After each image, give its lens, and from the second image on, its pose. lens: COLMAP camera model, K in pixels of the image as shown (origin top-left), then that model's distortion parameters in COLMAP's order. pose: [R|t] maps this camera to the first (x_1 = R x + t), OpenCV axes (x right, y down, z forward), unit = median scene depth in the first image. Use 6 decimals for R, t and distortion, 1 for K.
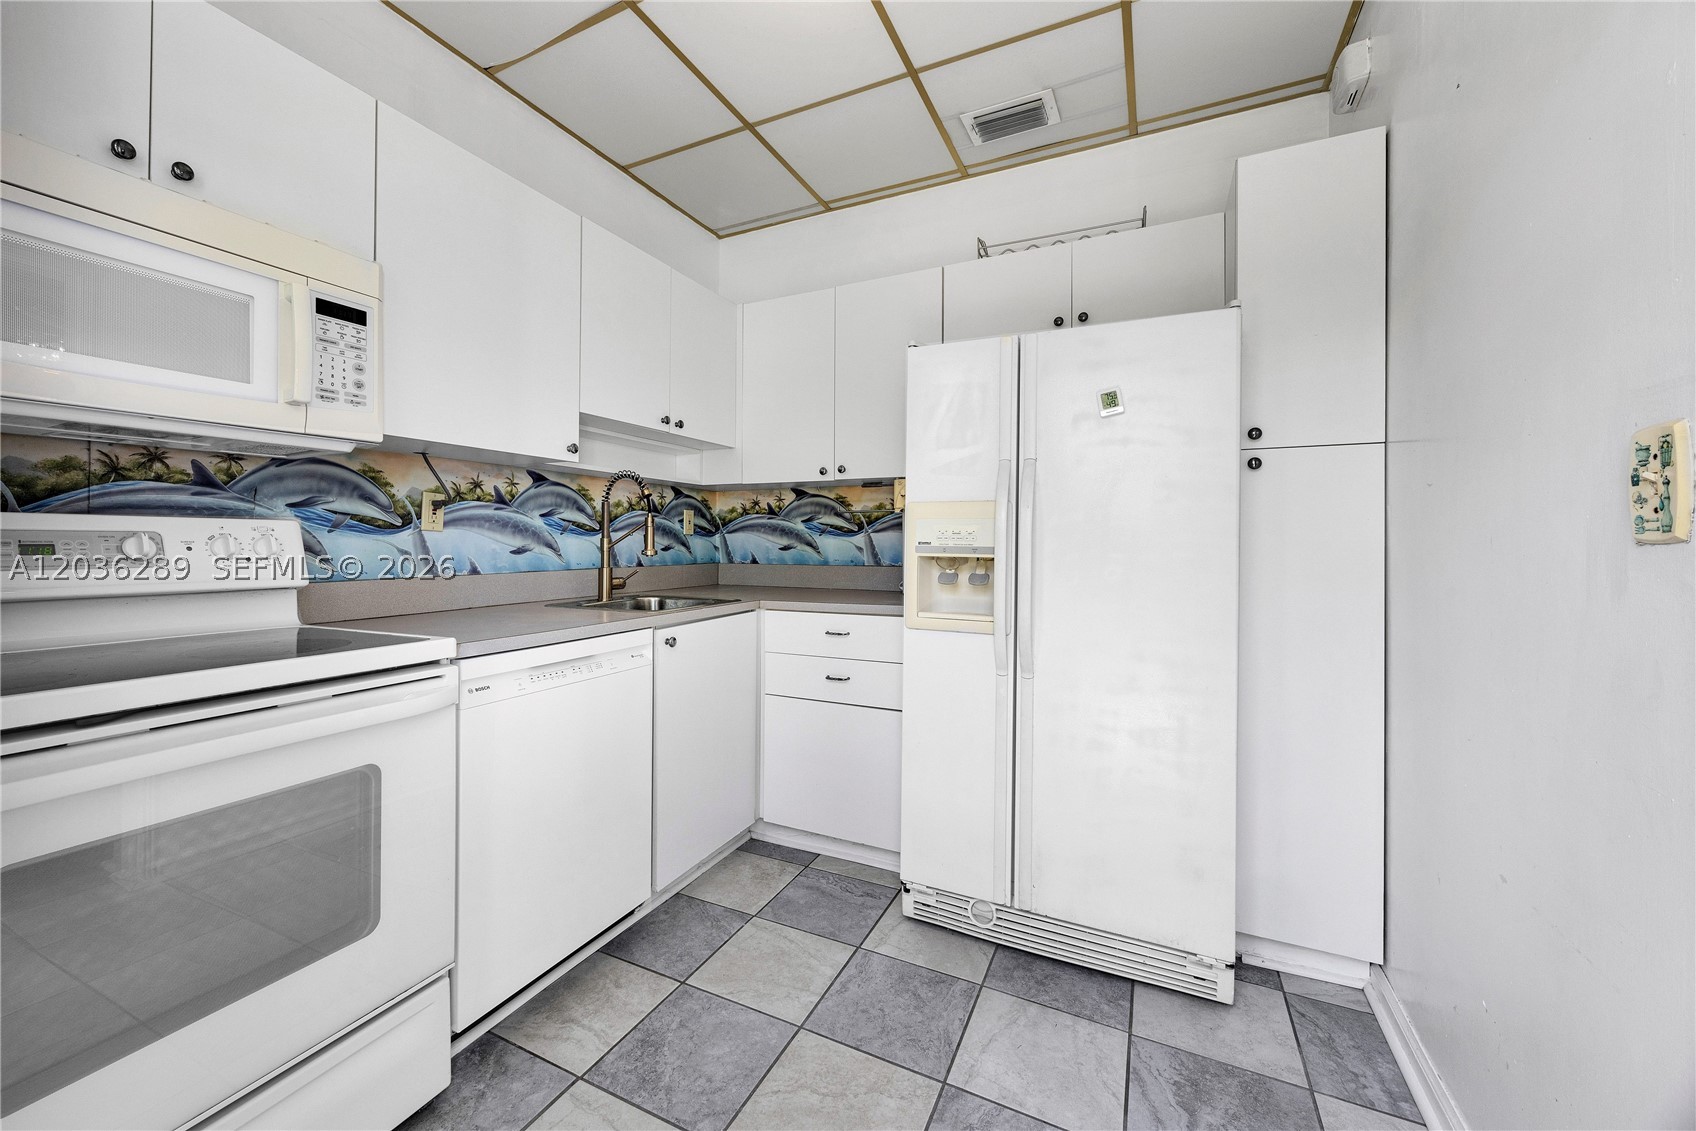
lens RADIAL K [[639.3, 0, 764.3], [0, 639.3, 541.3], [0, 0, 1]] dist [0.000665, 0.000004]
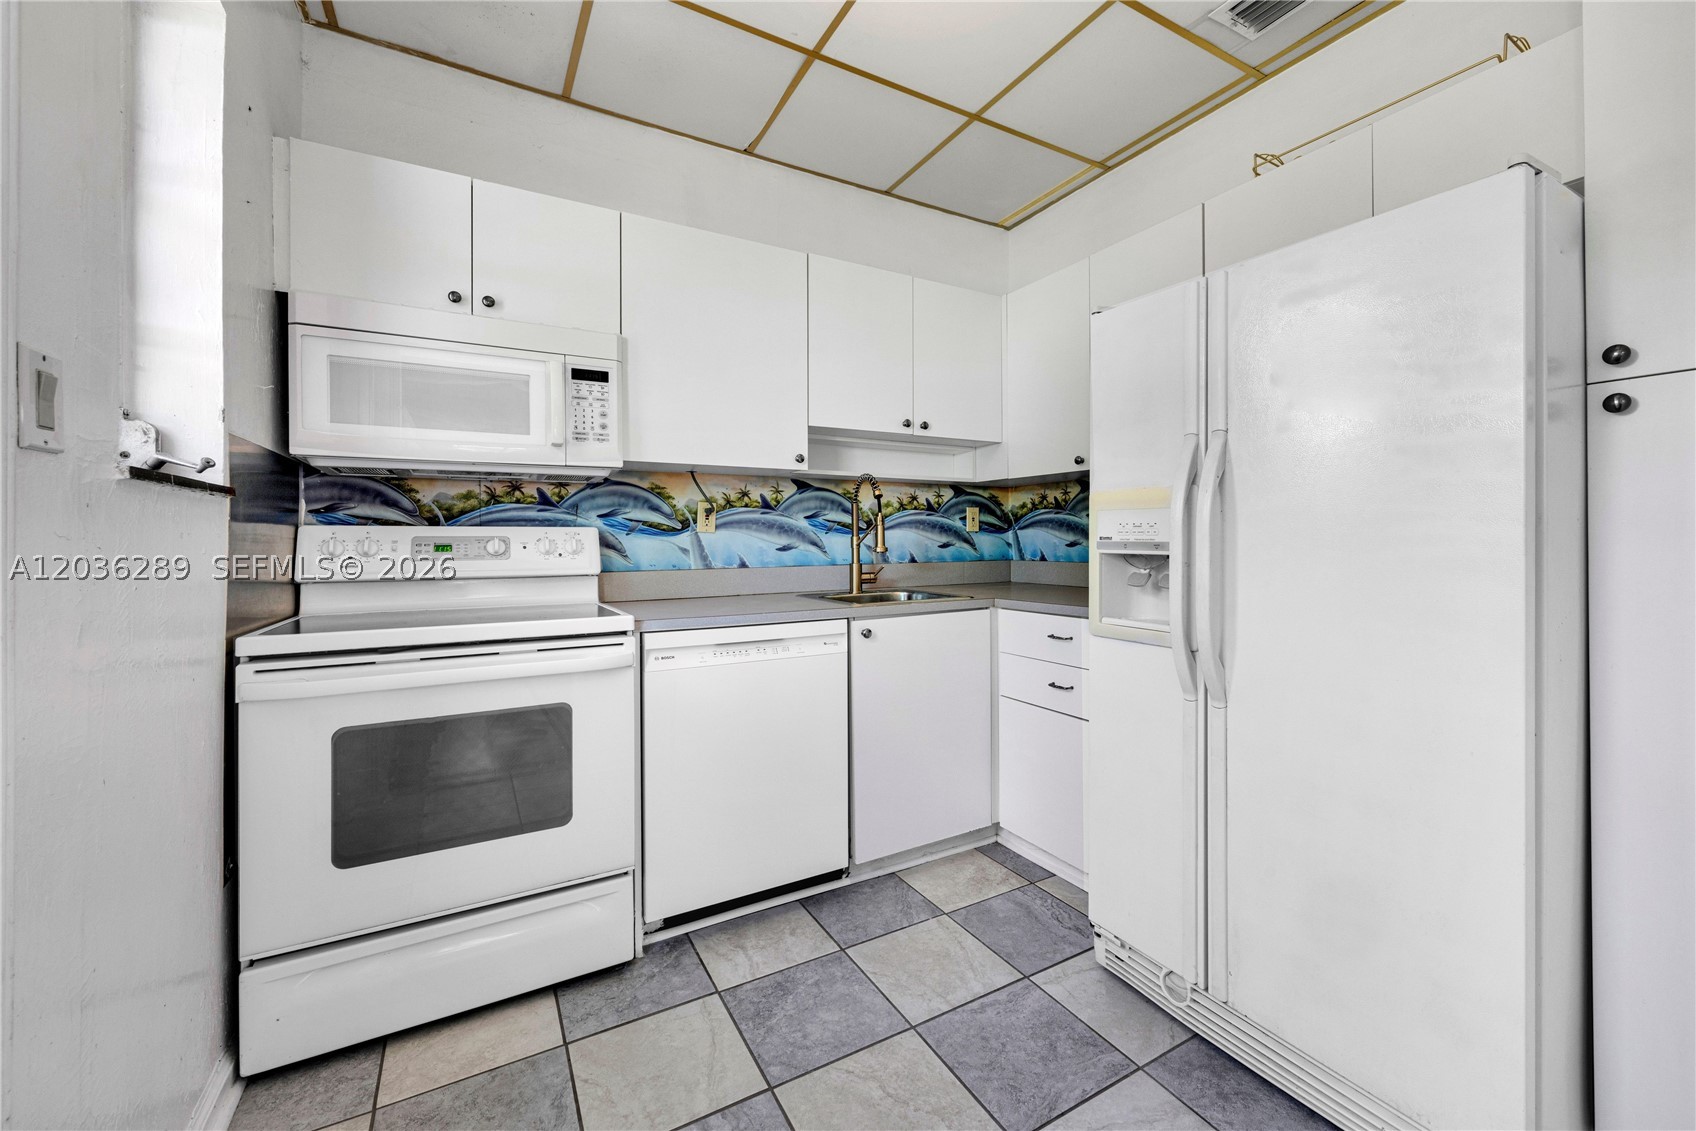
lens RADIAL K [[629.4, 0, 882.5], [0, 629.4, 539.6], [0, 0, 1]] dist [-0.000878, -0.000079]
pose [[0.861738, -0.009624, -0.507262, 0.438548], [0.010547, 0.999944, -0.001053, 0.002560], [0.507243, -0.004442, 0.861791, 0.116341]]
